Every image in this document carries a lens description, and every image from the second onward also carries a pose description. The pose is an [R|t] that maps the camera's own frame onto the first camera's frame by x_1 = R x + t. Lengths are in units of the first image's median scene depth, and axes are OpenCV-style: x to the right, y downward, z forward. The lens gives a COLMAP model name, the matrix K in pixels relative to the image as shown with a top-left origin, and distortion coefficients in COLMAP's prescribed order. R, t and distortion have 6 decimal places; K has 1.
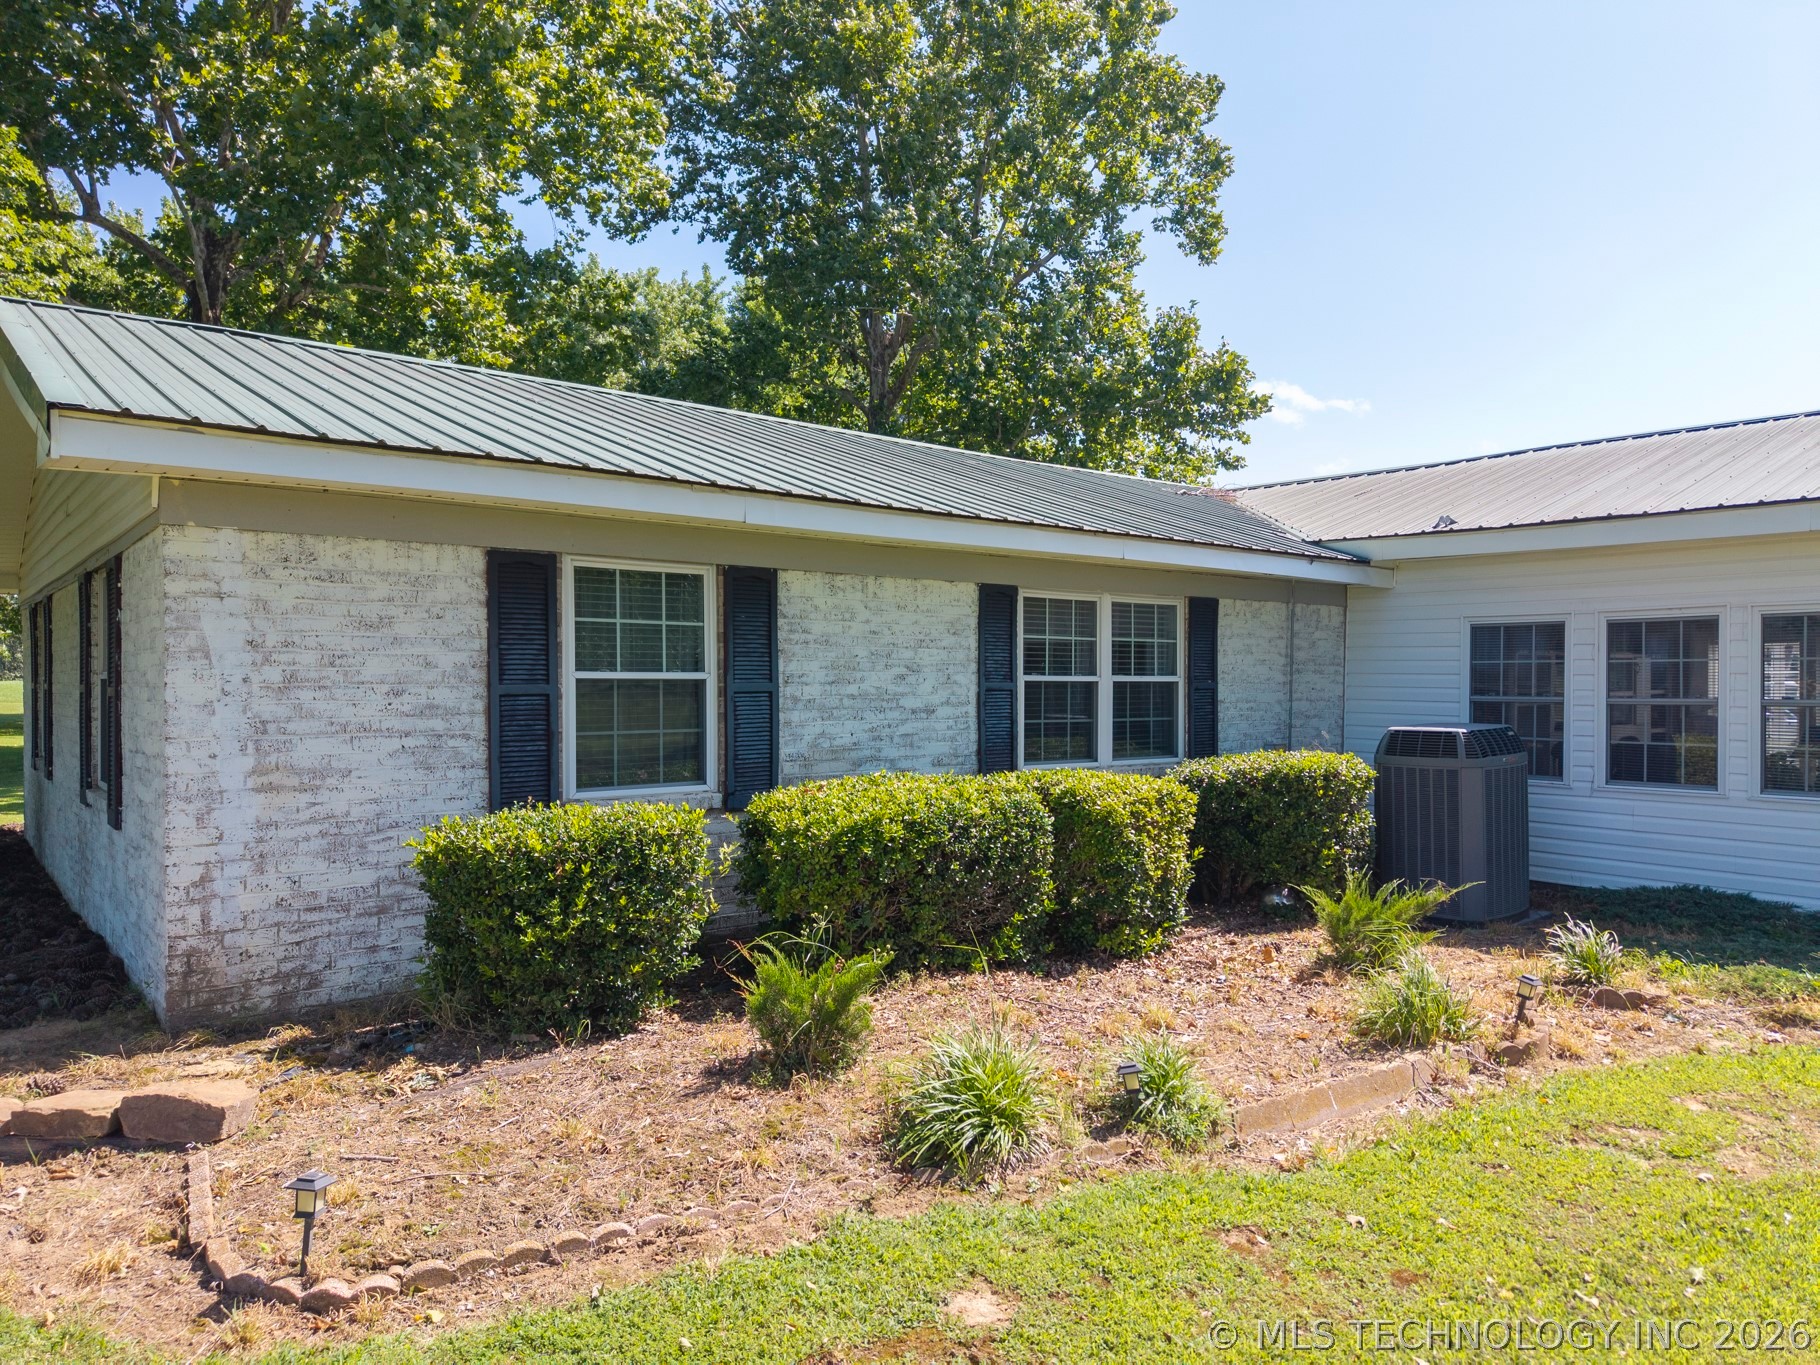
lens RADIAL K [[1227.6, 0, 910.0], [0, 1227.6, 682.5], [0, 0, 1]] dist [0.125831, -0.266019]
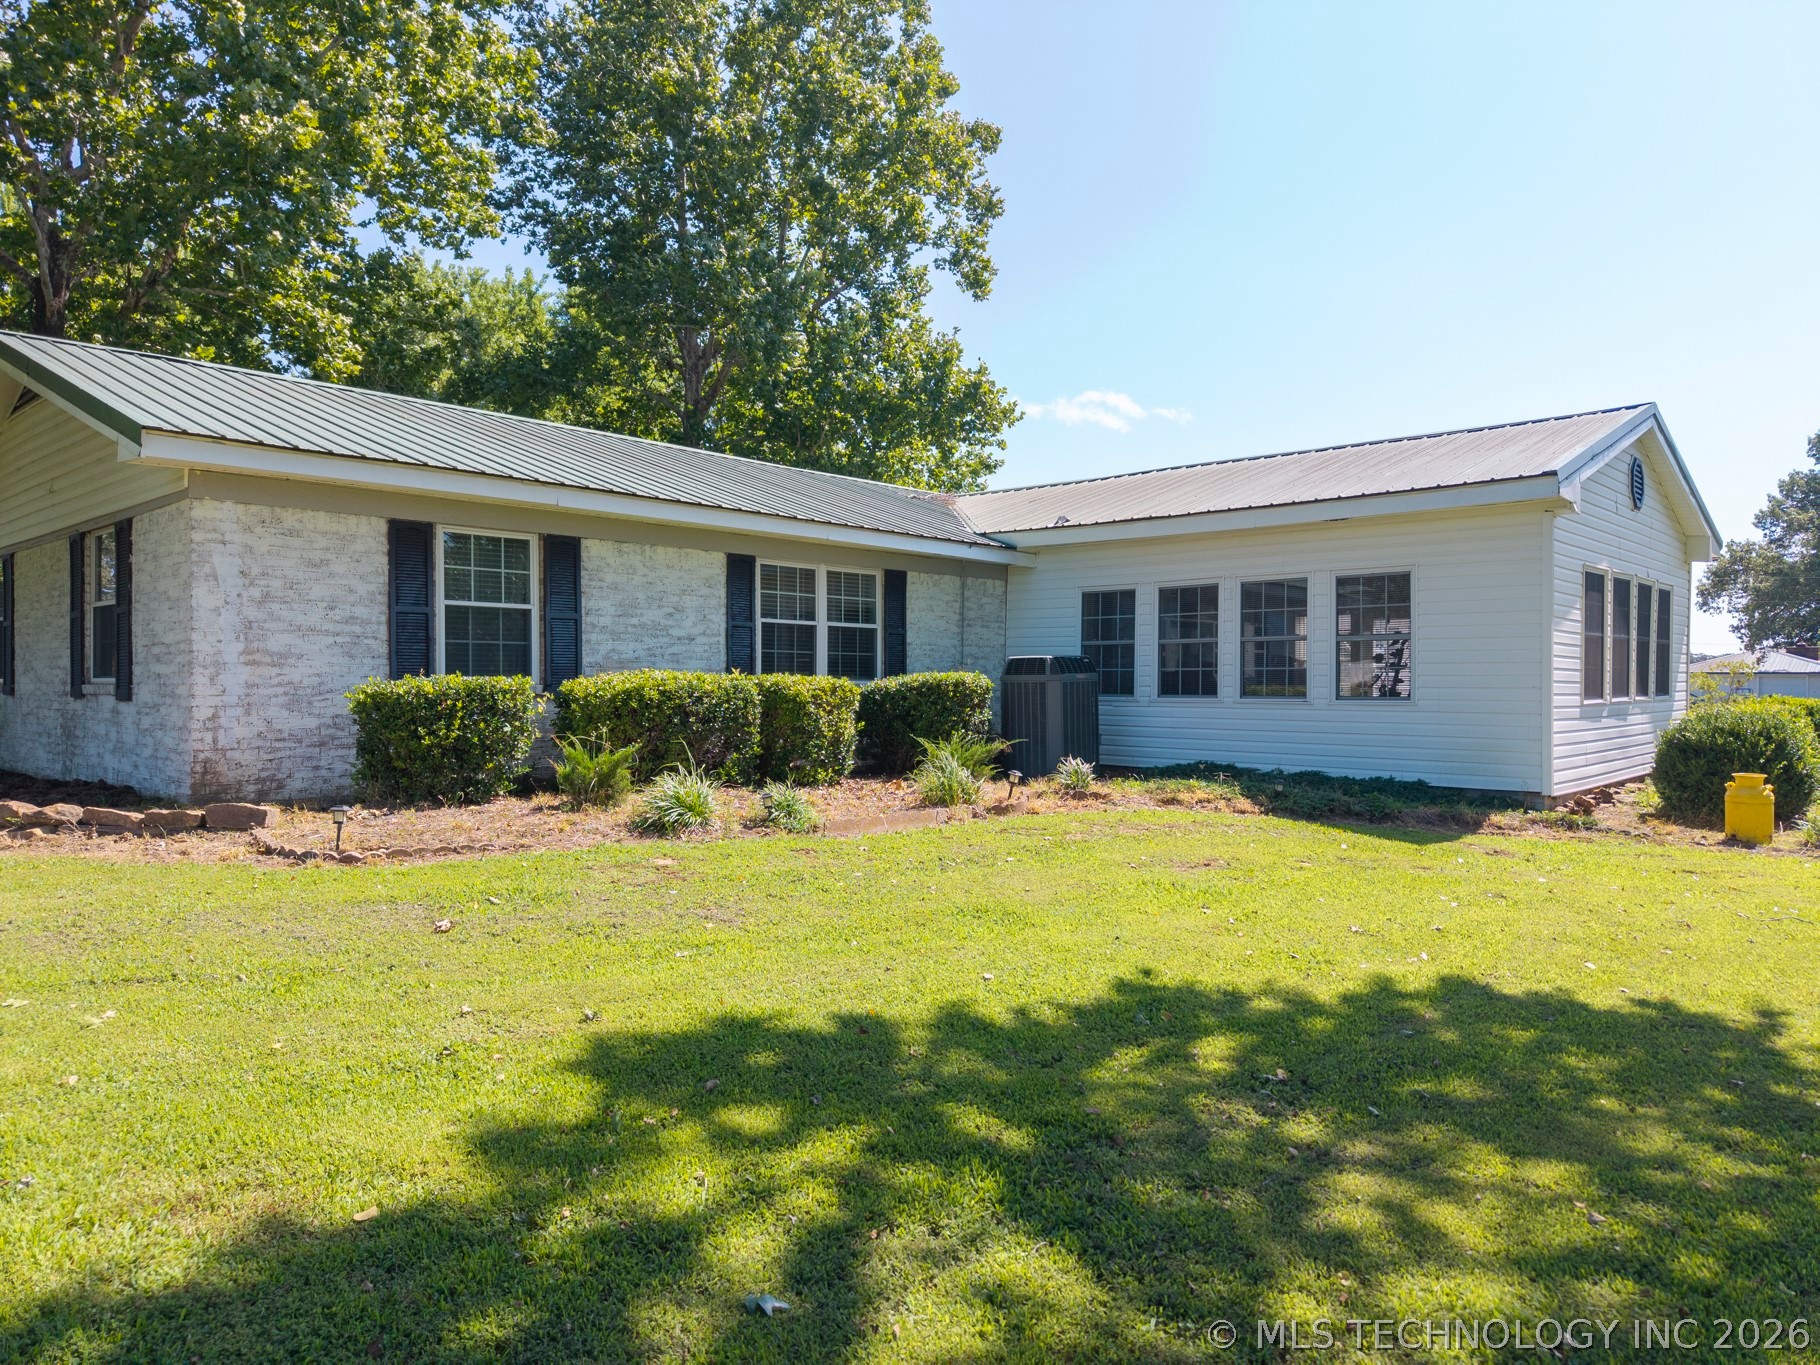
lens RADIAL K [[1237.7, 0, 939.9], [0, 1237.7, 690.6], [0, 0, 1]] dist [0.059426, -0.145440]
pose [[0.987873, 0.000186, 0.155265, 0.081467], [-0.000960, 0.999987, 0.004910, 0.078983], [-0.155262, -0.004999, 0.987861, -0.517680]]
